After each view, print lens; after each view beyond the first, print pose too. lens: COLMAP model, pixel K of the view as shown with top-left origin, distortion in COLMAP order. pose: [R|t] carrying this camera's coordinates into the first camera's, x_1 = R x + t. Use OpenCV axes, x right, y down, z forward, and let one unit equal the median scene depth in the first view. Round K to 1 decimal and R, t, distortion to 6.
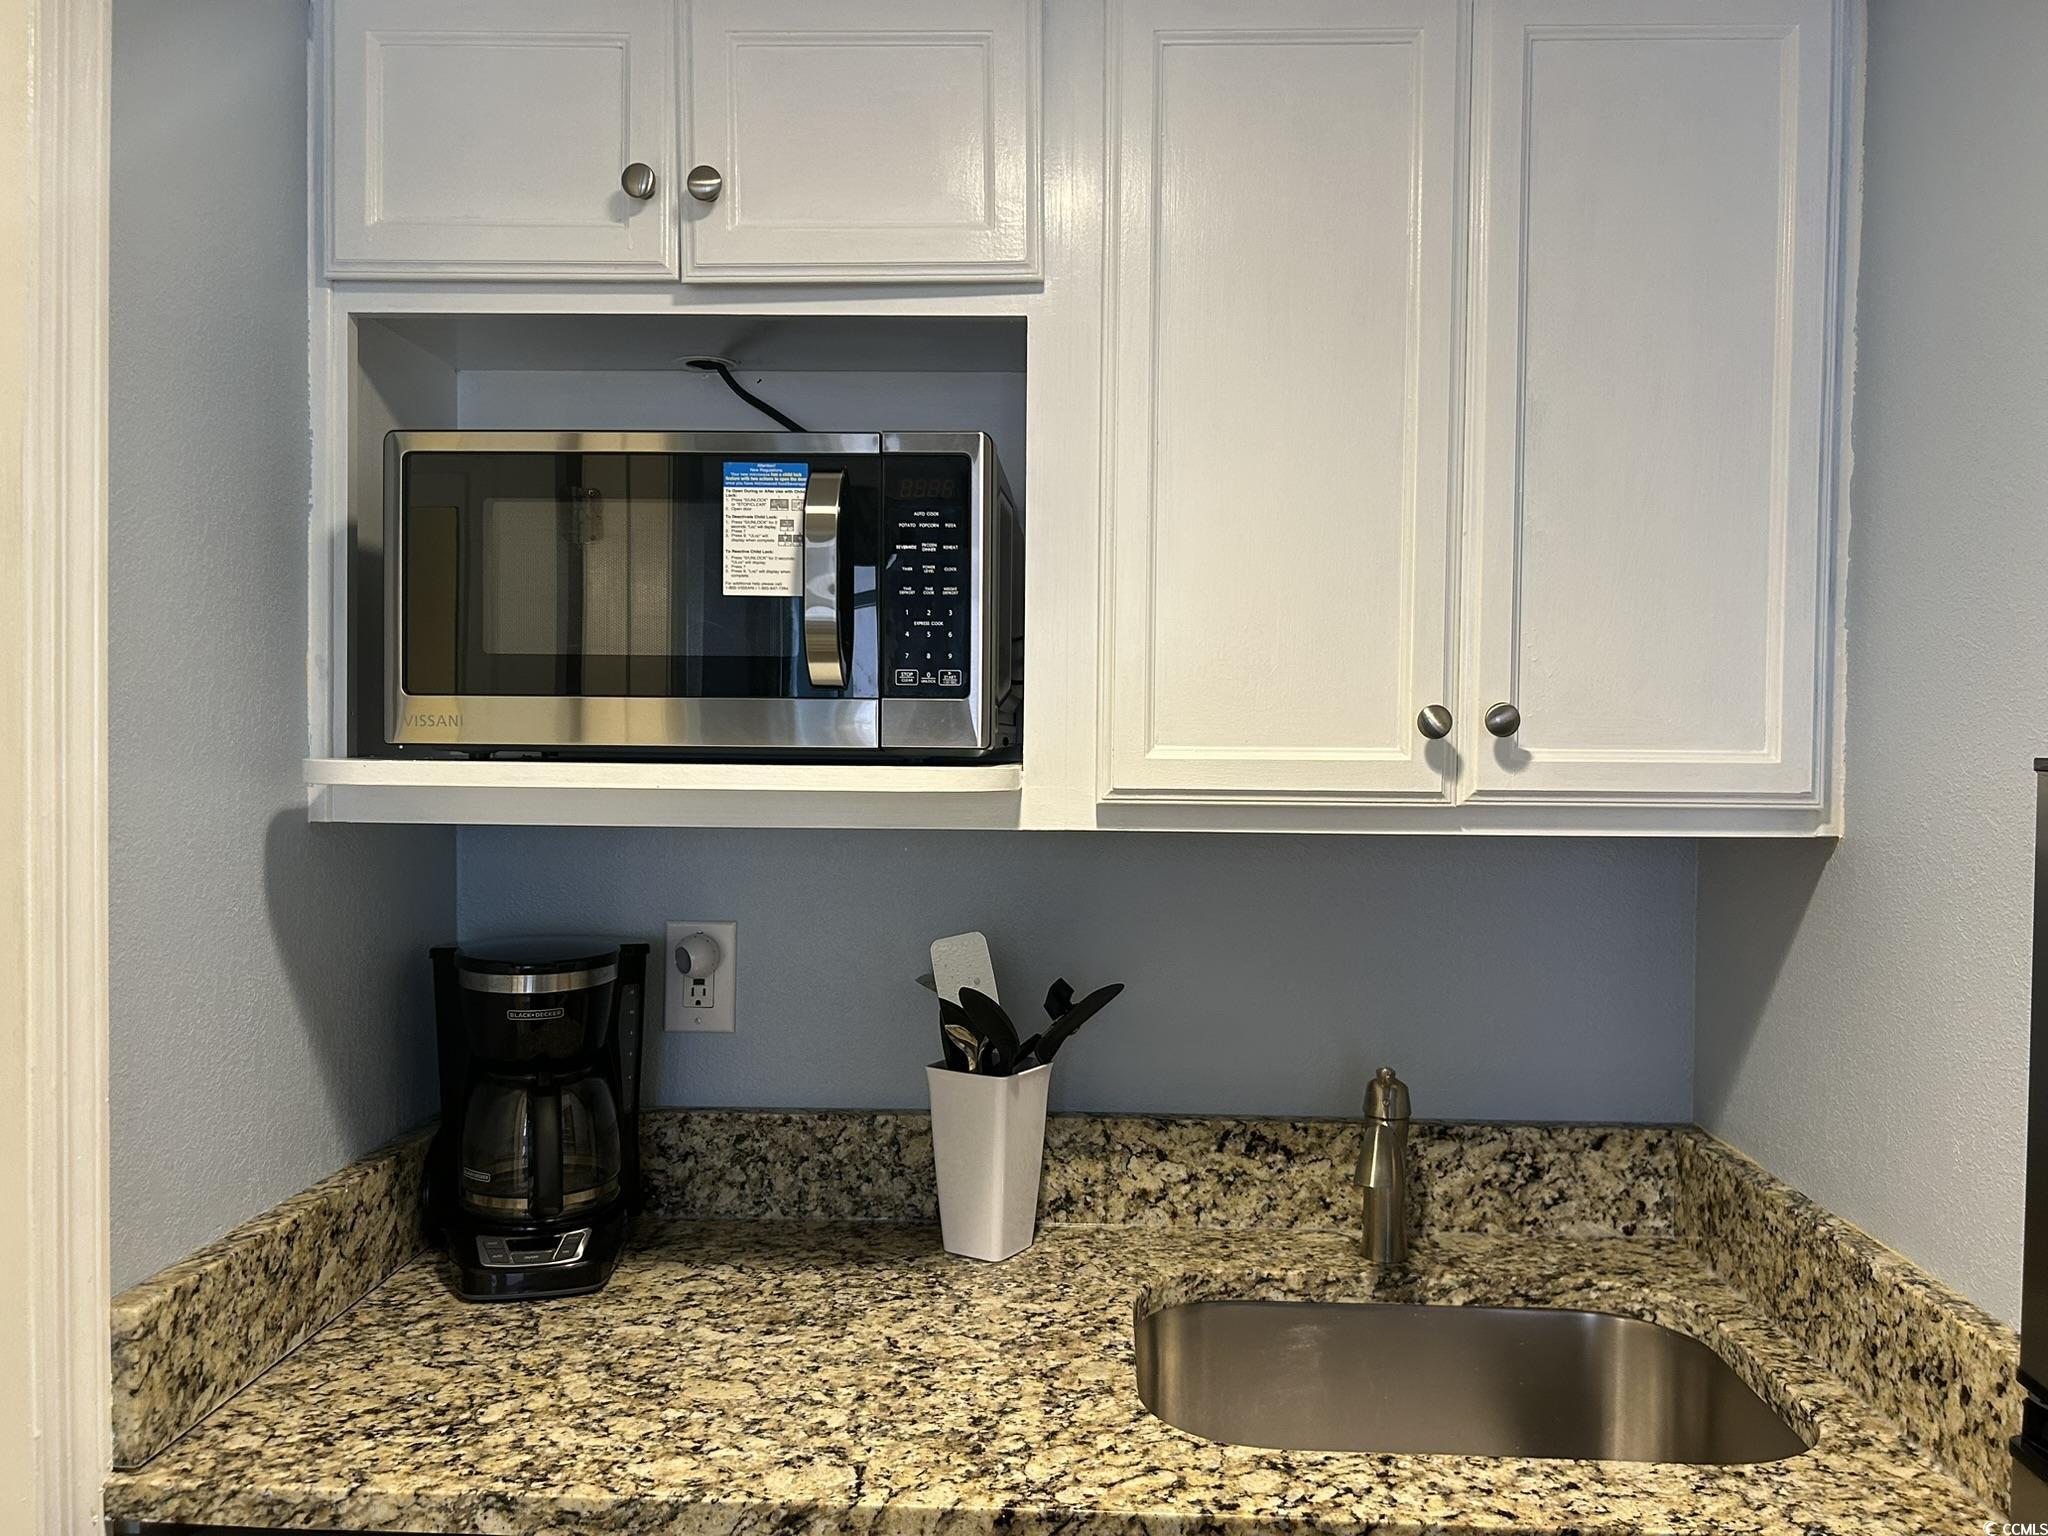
lens RADIAL K [[1552.3, 0, 1024.0], [0, 1552.3, 768.0], [0, 0, 1]] dist [0.042335, -0.048630]
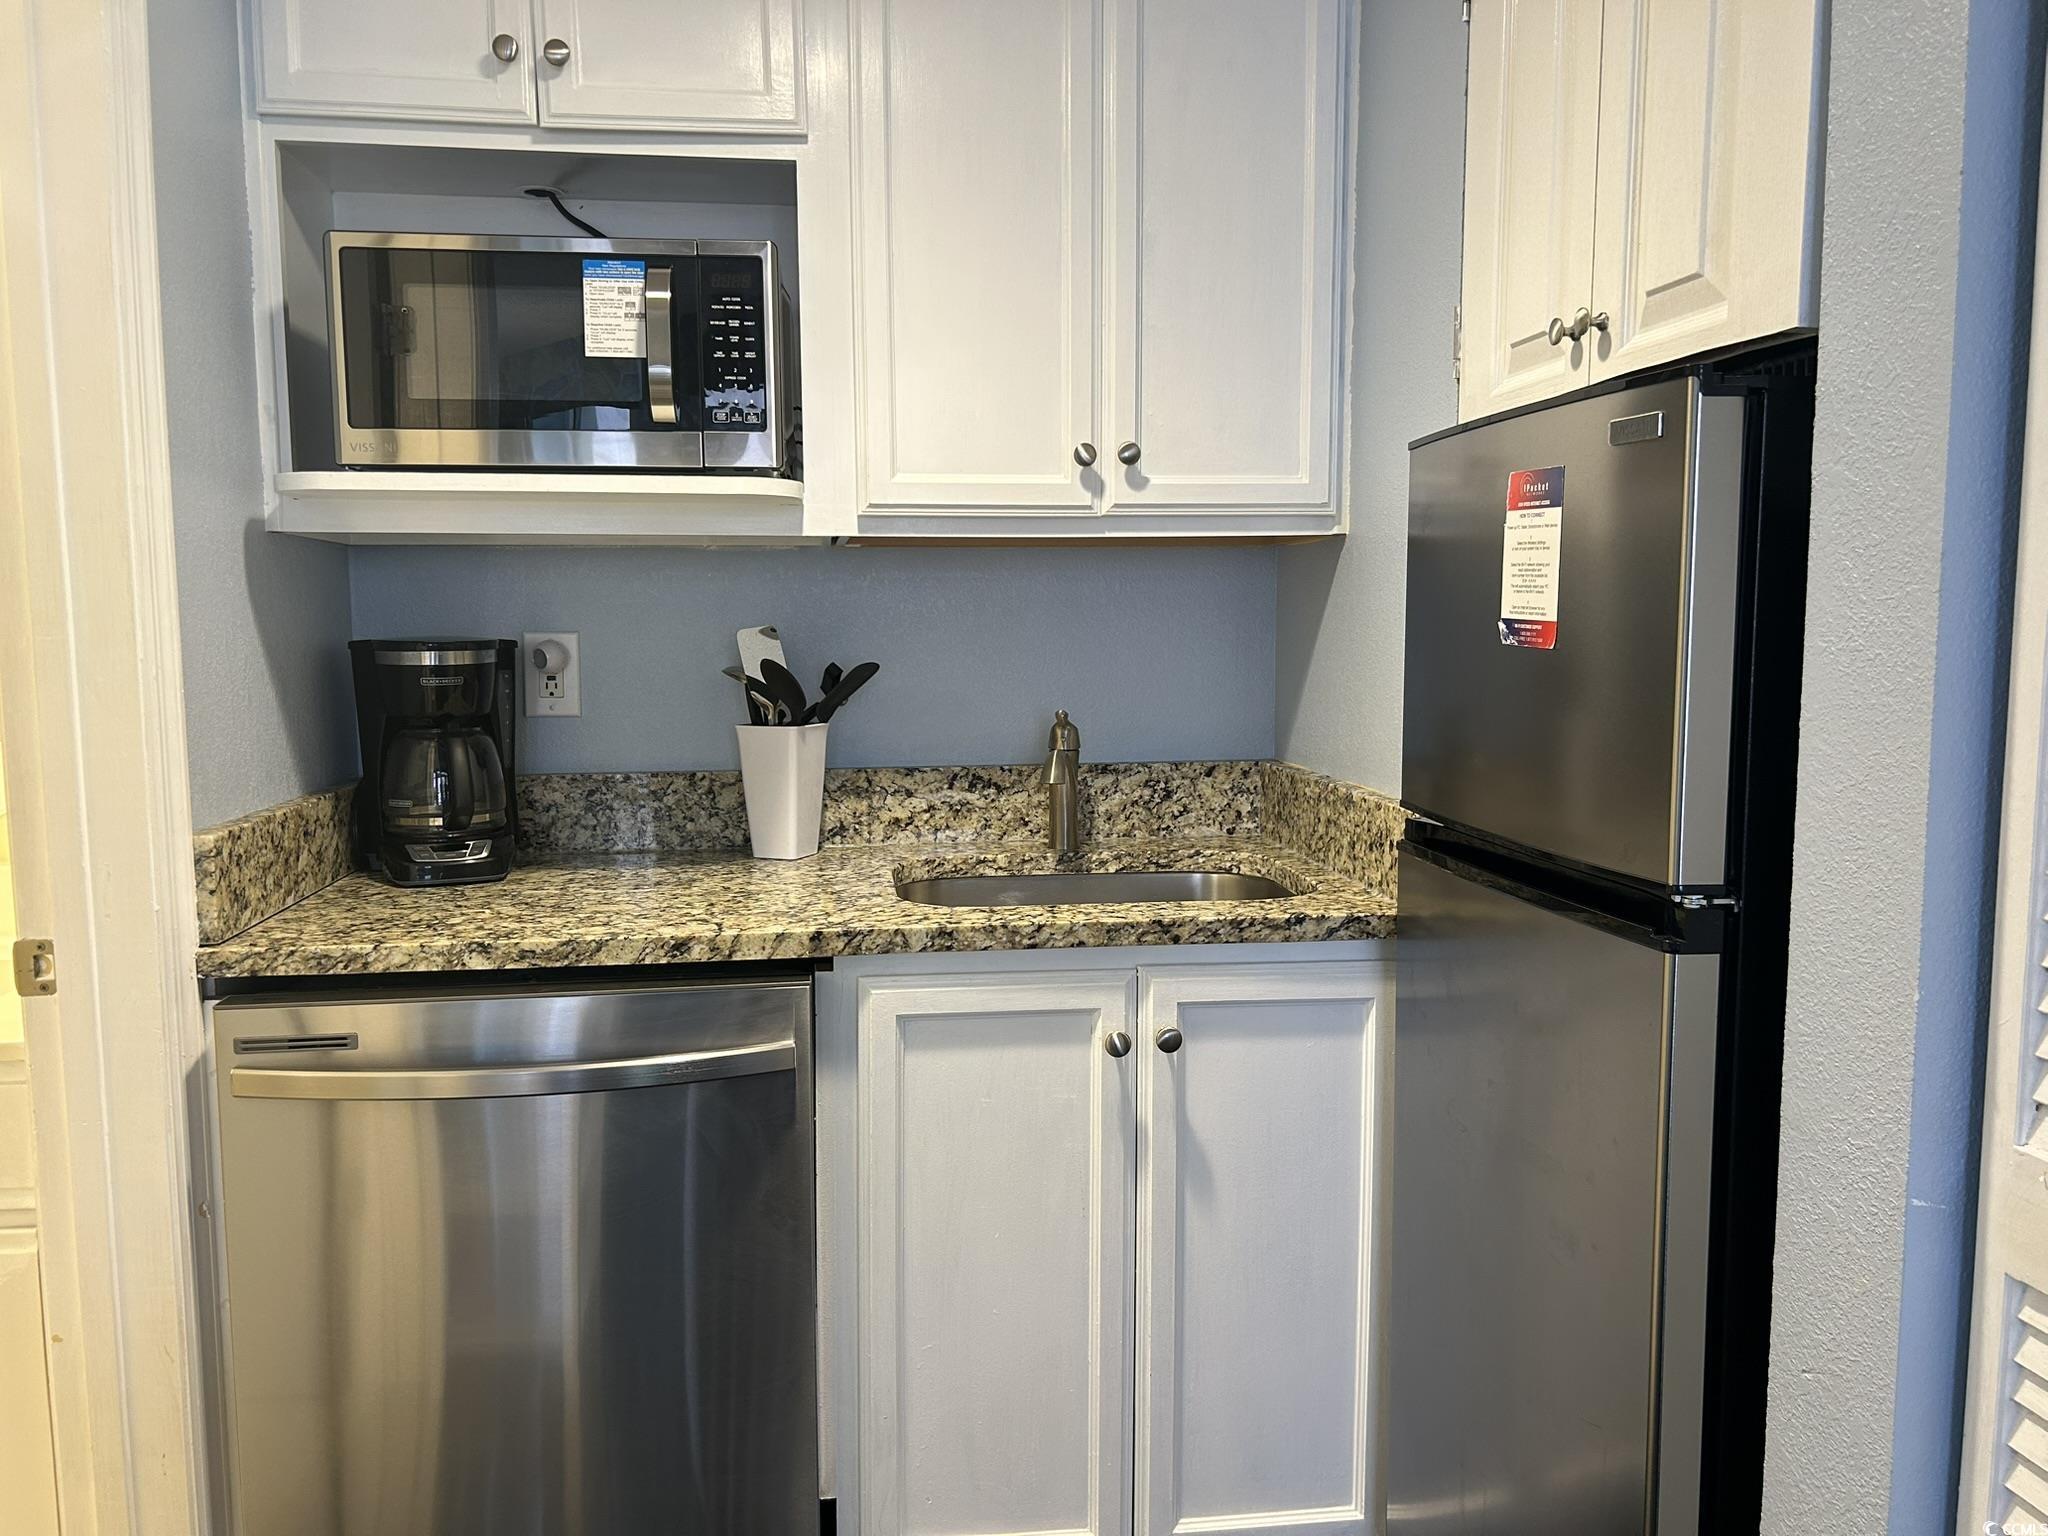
lens RADIAL K [[1541.0, 0, 1027.4], [0, 1541.0, 775.1], [0, 0, 1]] dist [0.107827, -0.237510]
pose [[0.984984, -0.031743, 0.169705, -0.048539], [0.018130, 0.996535, 0.081174, 0.148253], [-0.171693, -0.076878, 0.982146, -0.445385]]
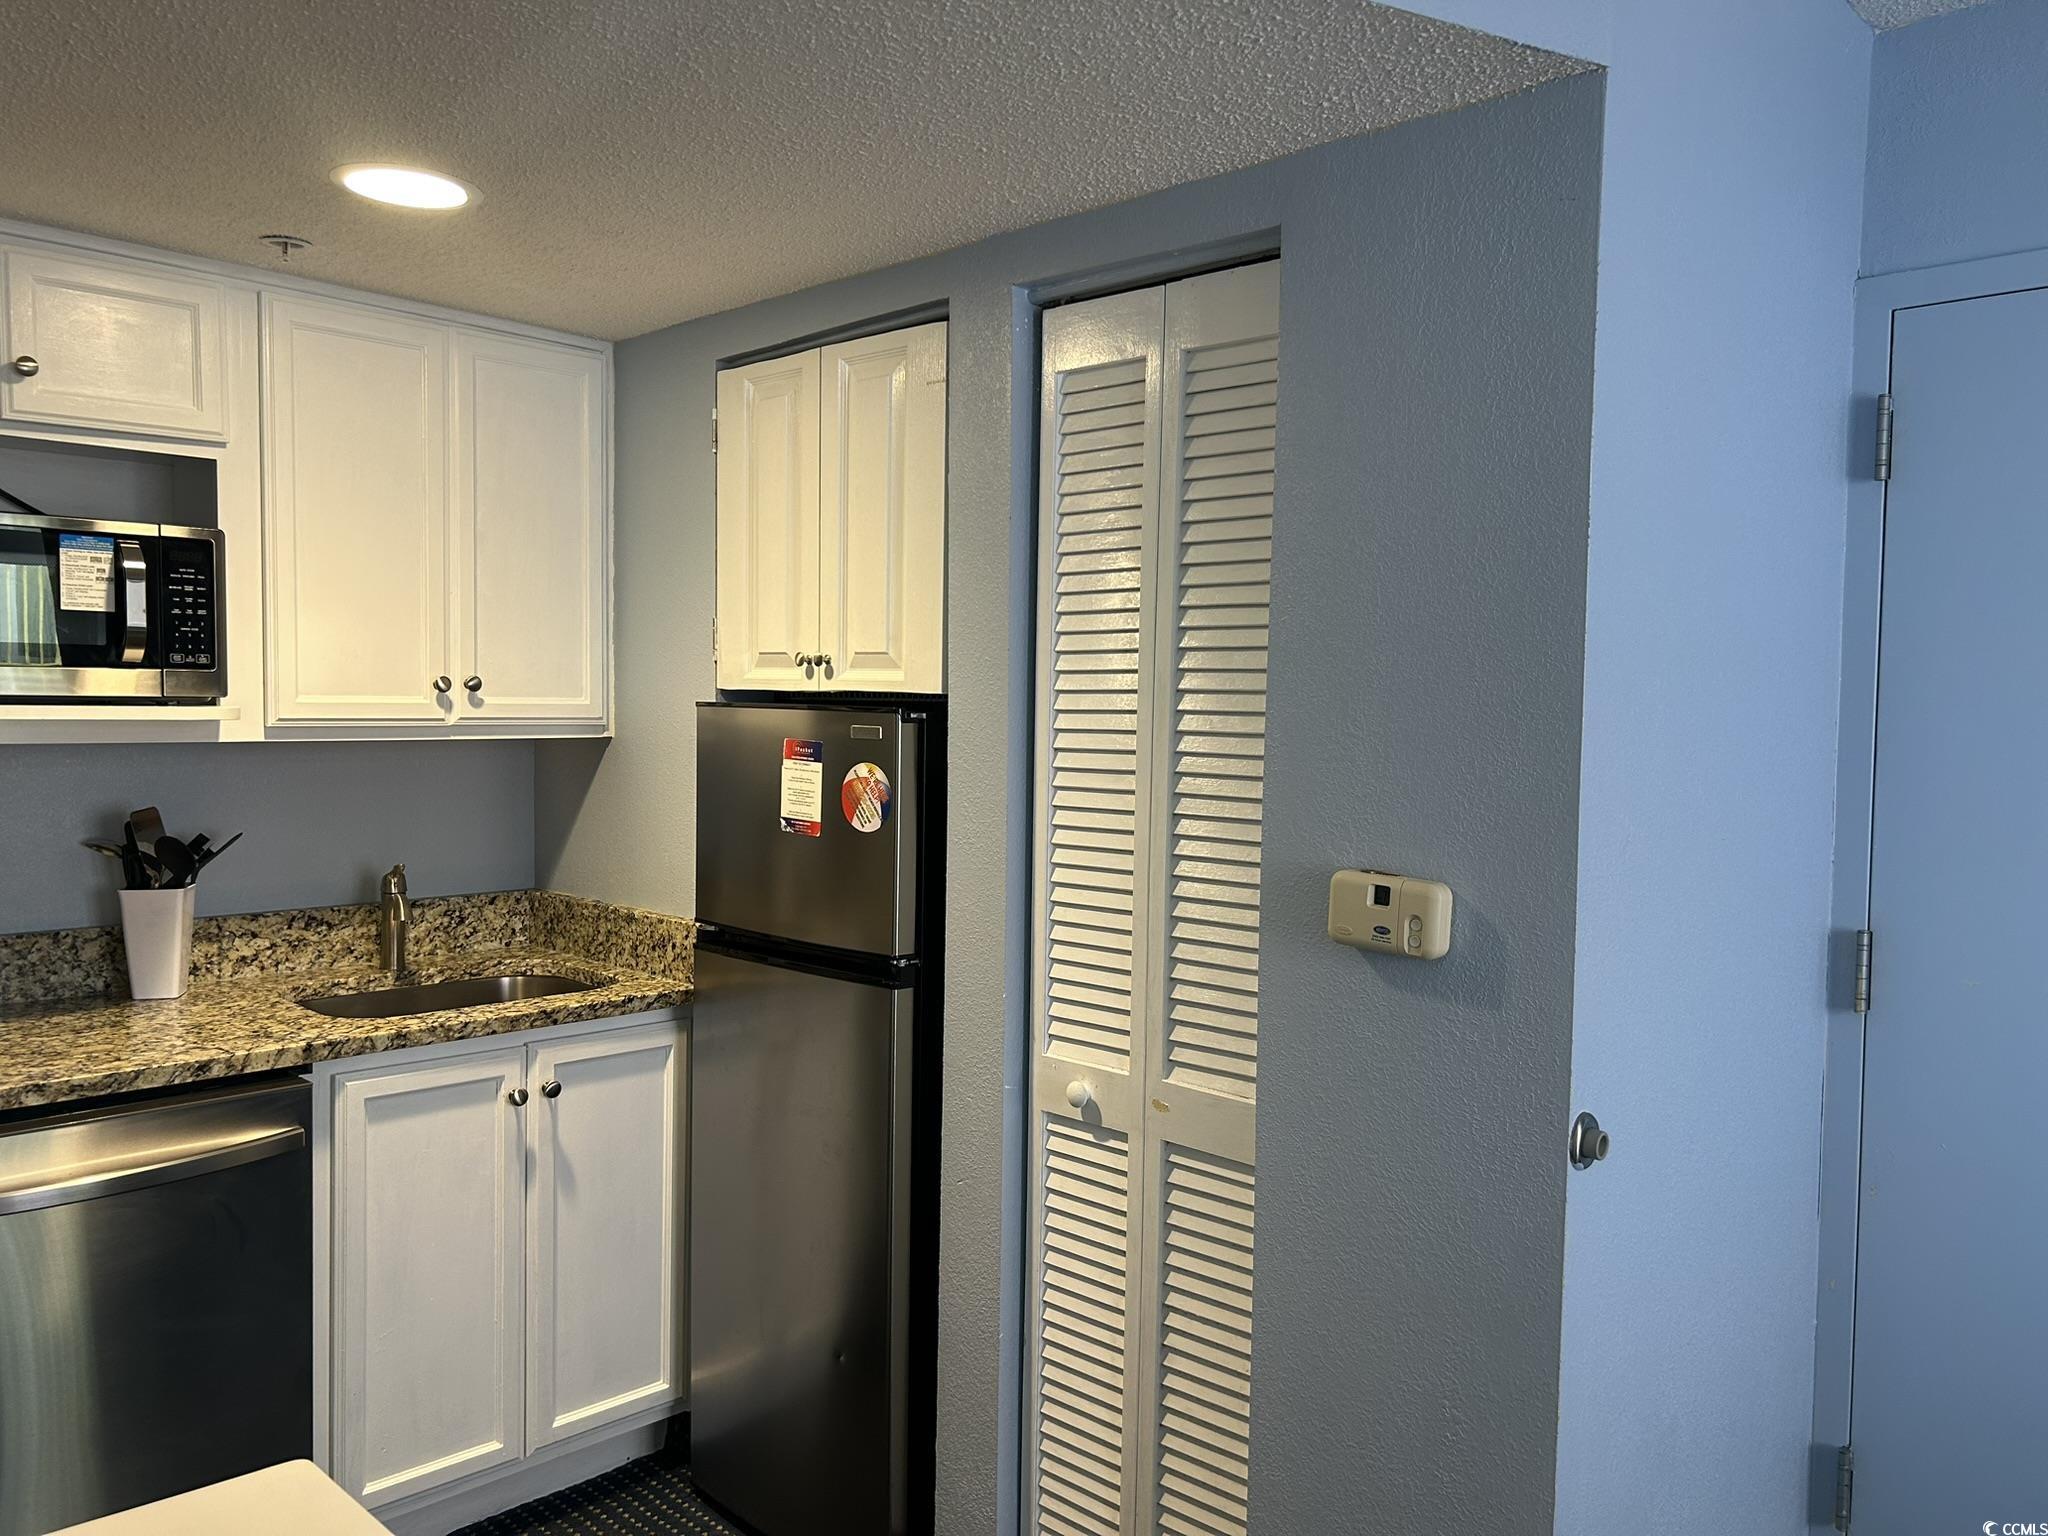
lens RADIAL K [[1552.5, 0, 1030.9], [0, 1552.5, 781.5], [0, 0, 1]] dist [0.056407, -0.067336]
pose [[0.670887, -0.039239, 0.740521, -0.732440], [0.007604, 0.998911, 0.046041, 0.009198], [-0.741521, -0.025258, 0.670454, -0.944943]]
